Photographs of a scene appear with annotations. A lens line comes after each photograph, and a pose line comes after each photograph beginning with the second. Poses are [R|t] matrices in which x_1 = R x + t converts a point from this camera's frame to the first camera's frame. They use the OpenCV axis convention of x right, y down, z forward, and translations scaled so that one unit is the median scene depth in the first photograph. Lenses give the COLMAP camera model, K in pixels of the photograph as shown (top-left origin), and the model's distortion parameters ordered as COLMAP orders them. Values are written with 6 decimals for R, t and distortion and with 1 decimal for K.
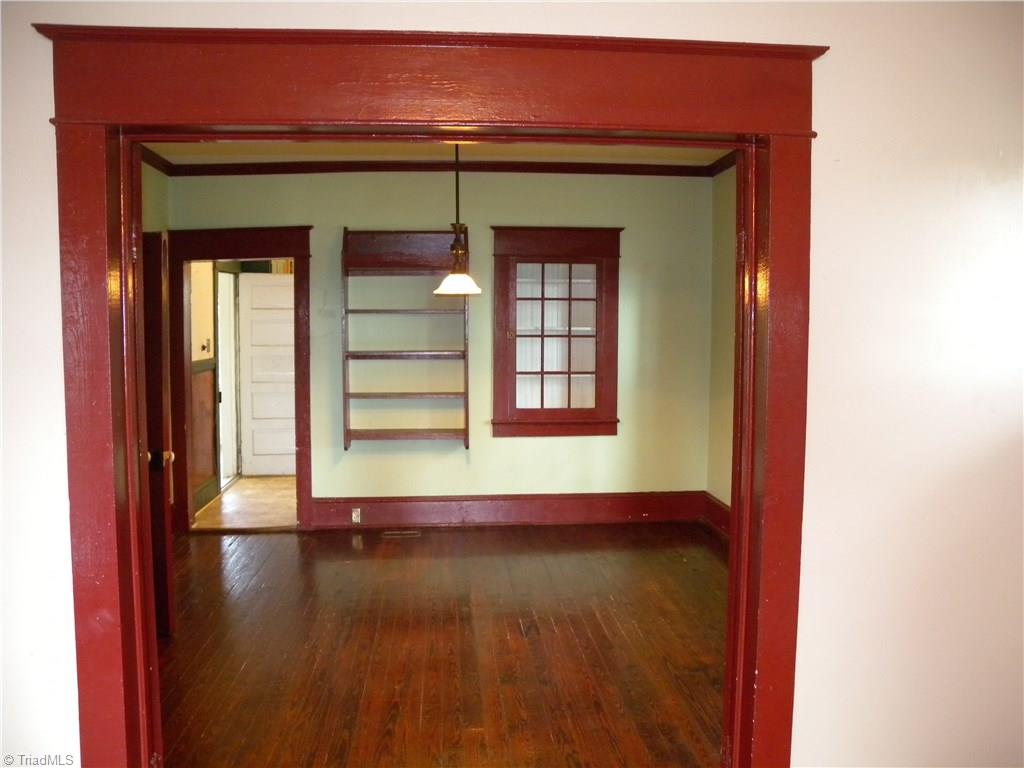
lens RADIAL K [[876.4, 0, 512.0], [0, 876.4, 384.0], [0, 0, 1]] dist [0.004022, 0.003766]
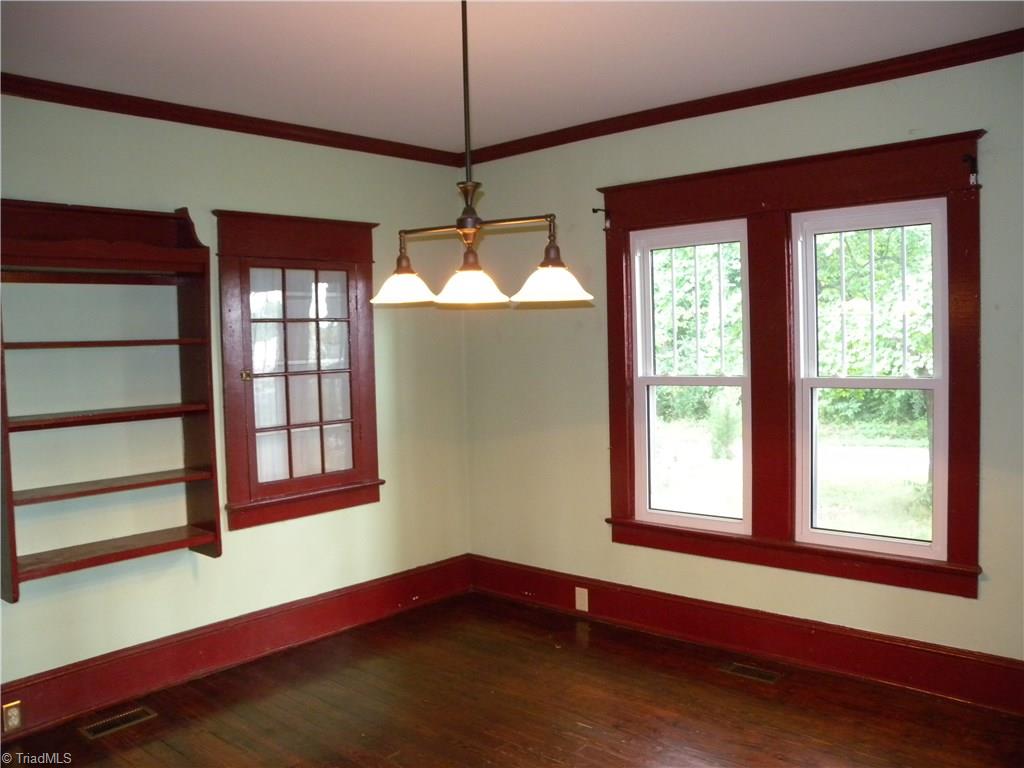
lens RADIAL K [[876.4, 0, 512.0], [0, 876.4, 384.0], [0, 0, 1]] dist [0.004022, 0.003766]
pose [[0.717479, -0.053481, 0.694524, -0.317891], [0.078395, 0.996913, -0.004219, -0.029937], [-0.692154, 0.057474, 0.719457, 0.378312]]
